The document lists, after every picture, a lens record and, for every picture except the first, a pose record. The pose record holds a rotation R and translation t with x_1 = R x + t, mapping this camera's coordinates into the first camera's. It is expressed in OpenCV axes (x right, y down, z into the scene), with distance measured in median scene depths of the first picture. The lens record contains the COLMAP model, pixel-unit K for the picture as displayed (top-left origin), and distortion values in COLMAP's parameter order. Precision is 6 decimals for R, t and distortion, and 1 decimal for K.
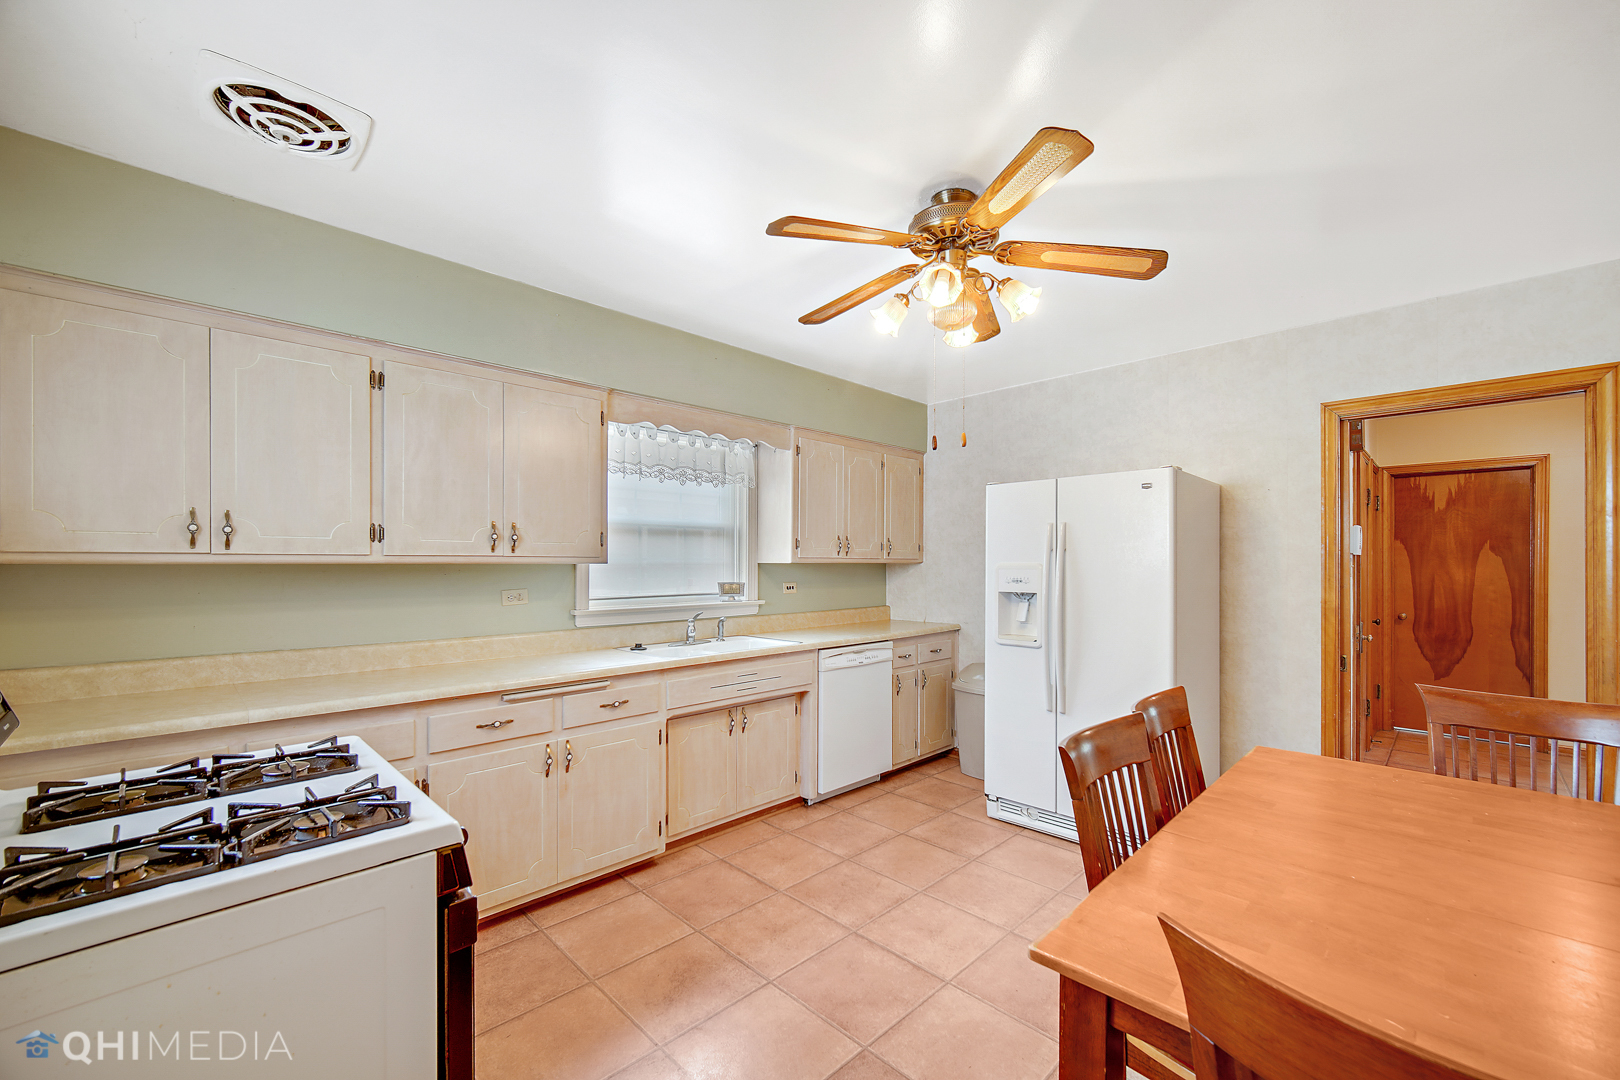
lens RADIAL K [[650.1, 0, 827.8], [0, 650.1, 561.3], [0, 0, 1]] dist [-0.008673, -0.000283]
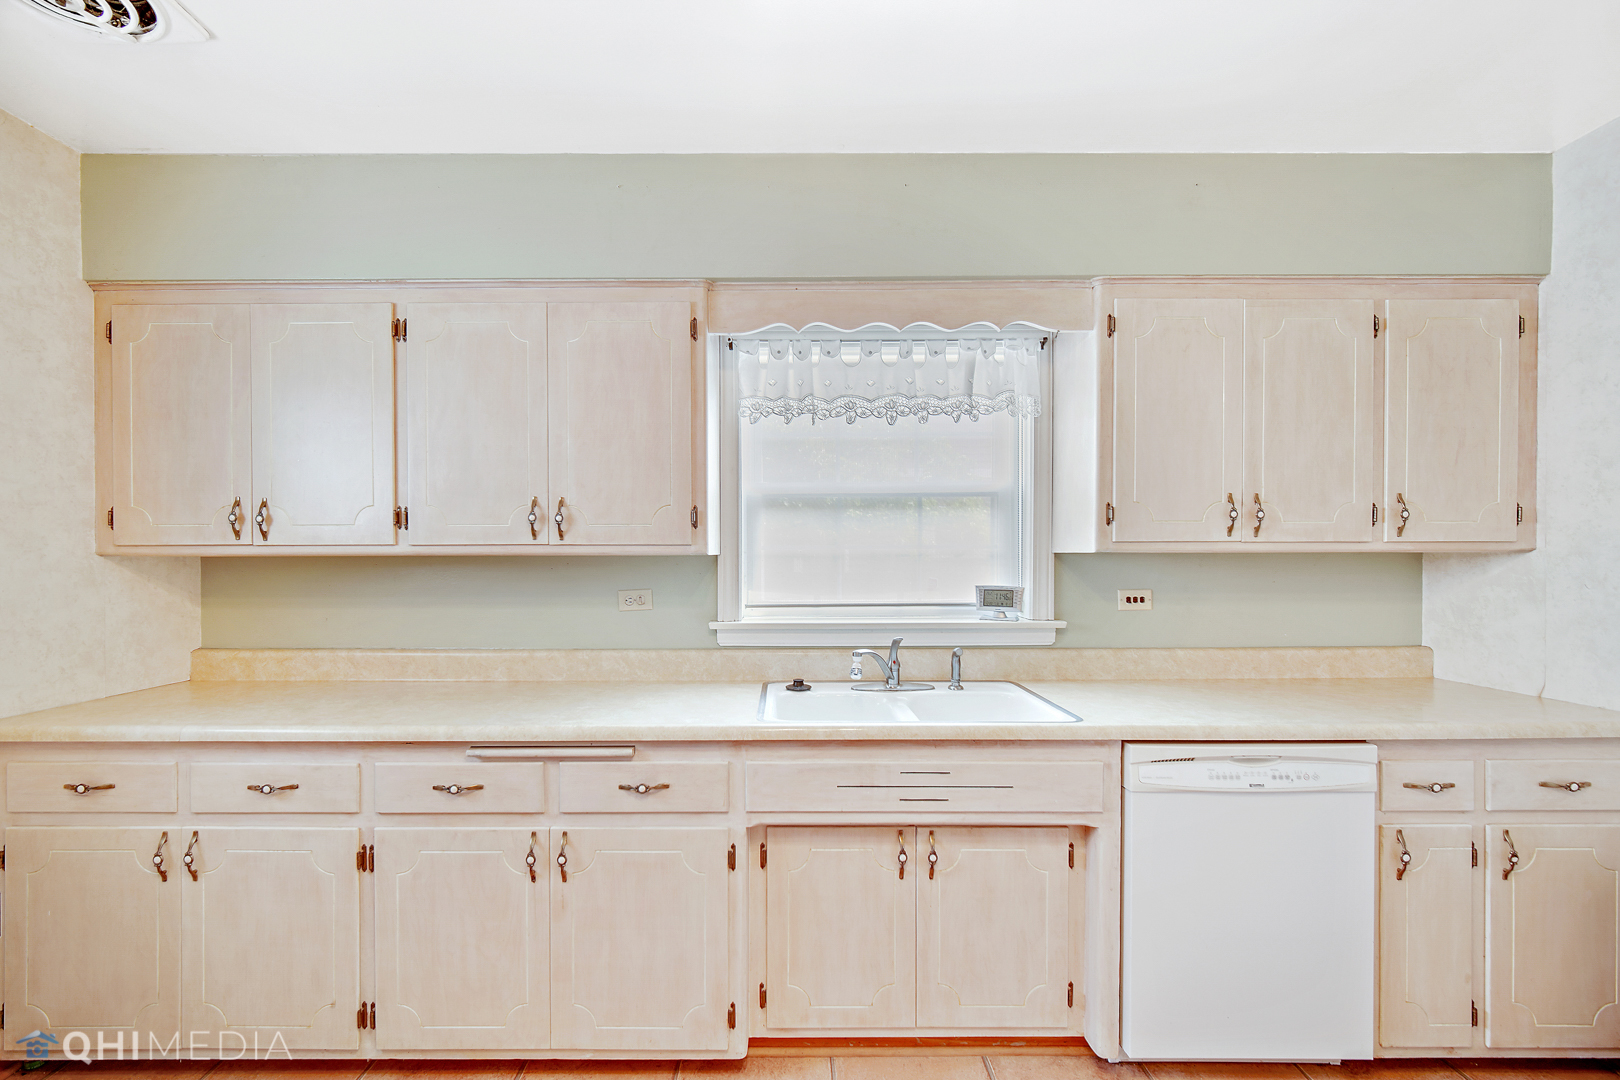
lens RADIAL K [[660.6, 0, 796.8], [0, 660.6, 554.8], [0, 0, 1]] dist [-0.002663, 0.000441]
pose [[0.696072, -0.000048, -0.717972, 0.178629], [0.004968, 0.999976, 0.004749, 0.001029], [0.717955, -0.006873, 0.696056, 0.568209]]
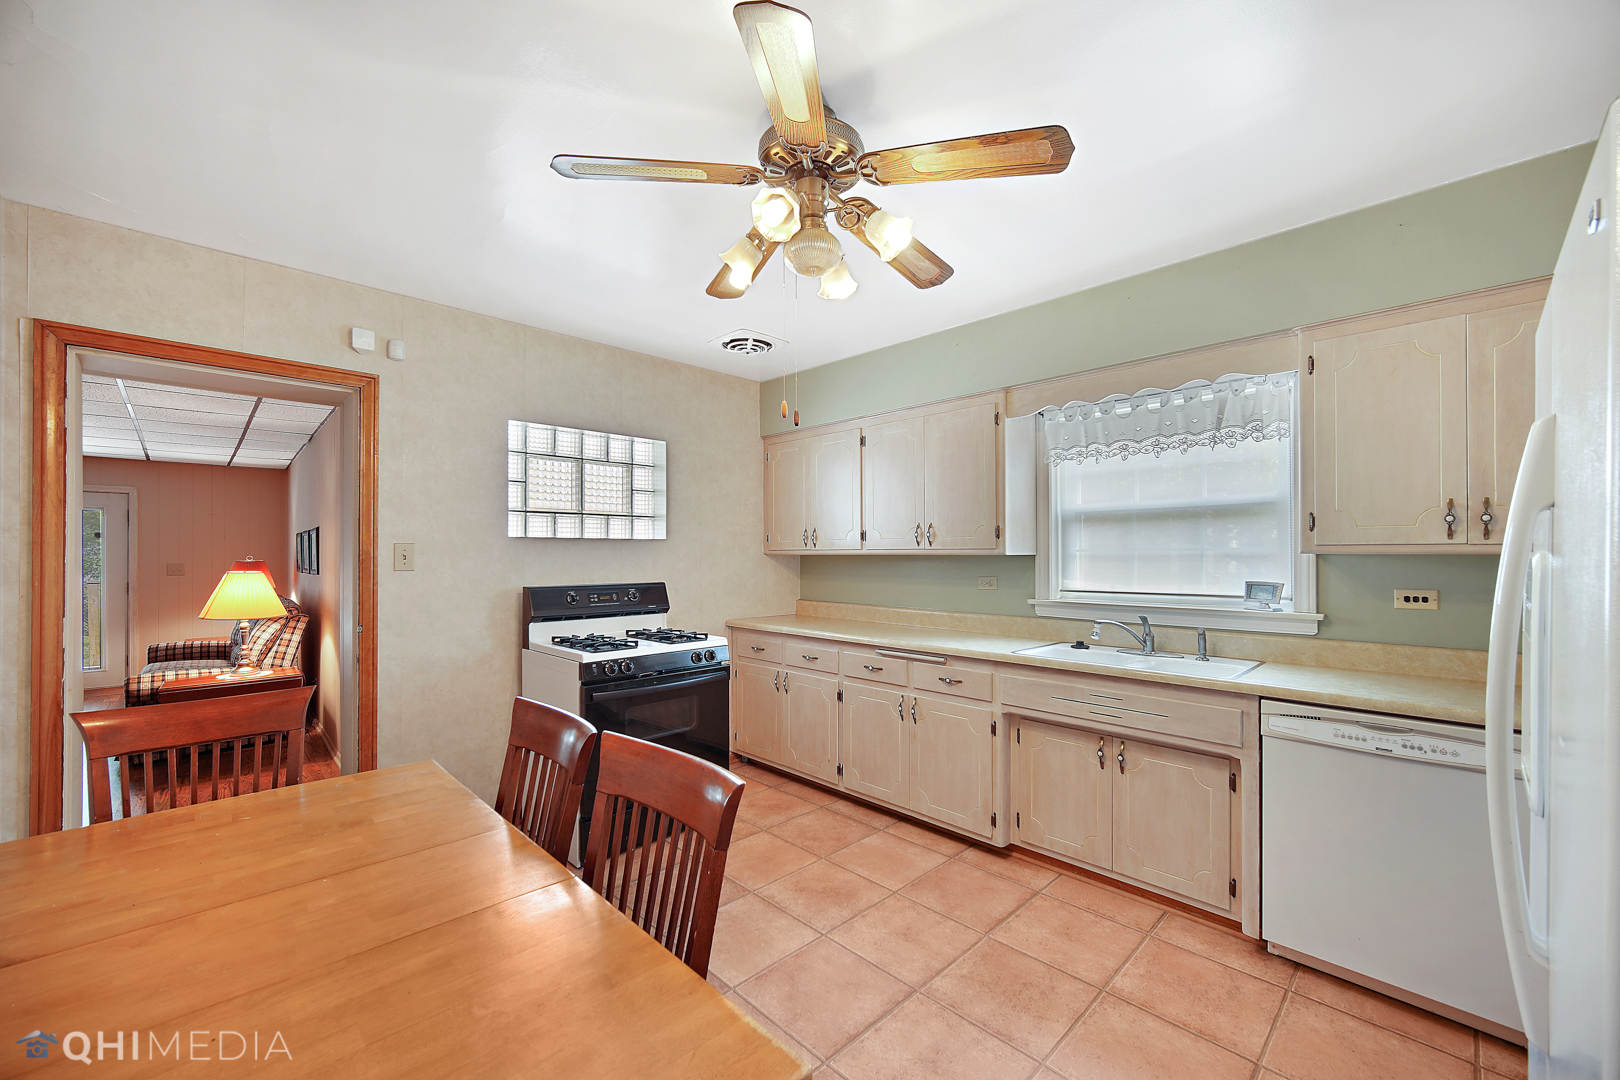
lens RADIAL K [[650.1, 0, 807.3], [0, 650.1, 548.2], [0, 0, 1]] dist [-0.008673, -0.000283]
pose [[-0.033636, -0.009660, -0.999387, 0.671927], [0.003393, 0.999946, -0.009779, 0.002088], [0.999428, -0.003720, -0.033601, 0.666727]]
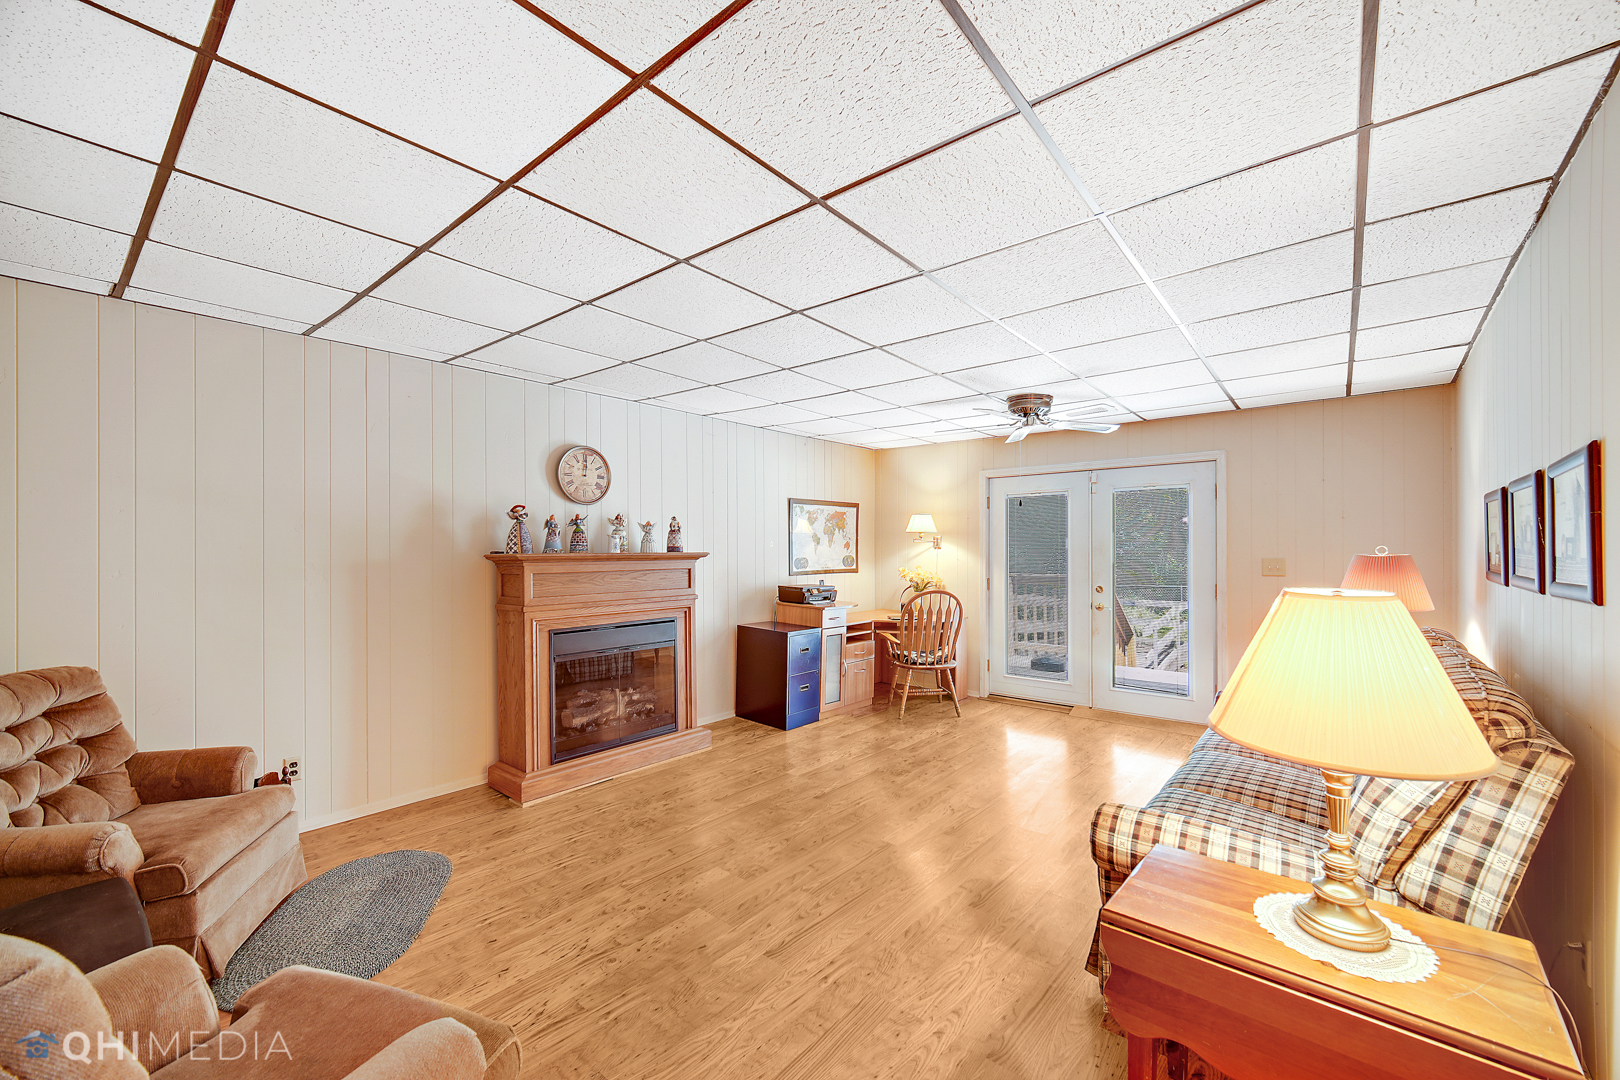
lens RADIAL K [[650.1, 0, 814.0], [0, 650.1, 545.1], [0, 0, 1]] dist [-0.008673, -0.000283]
pose [[-0.996786, 0.003256, -0.080050, -0.352865], [0.004233, 0.999918, -0.012048, 0.007561], [0.080005, -0.012348, -0.996718, -0.238138]]
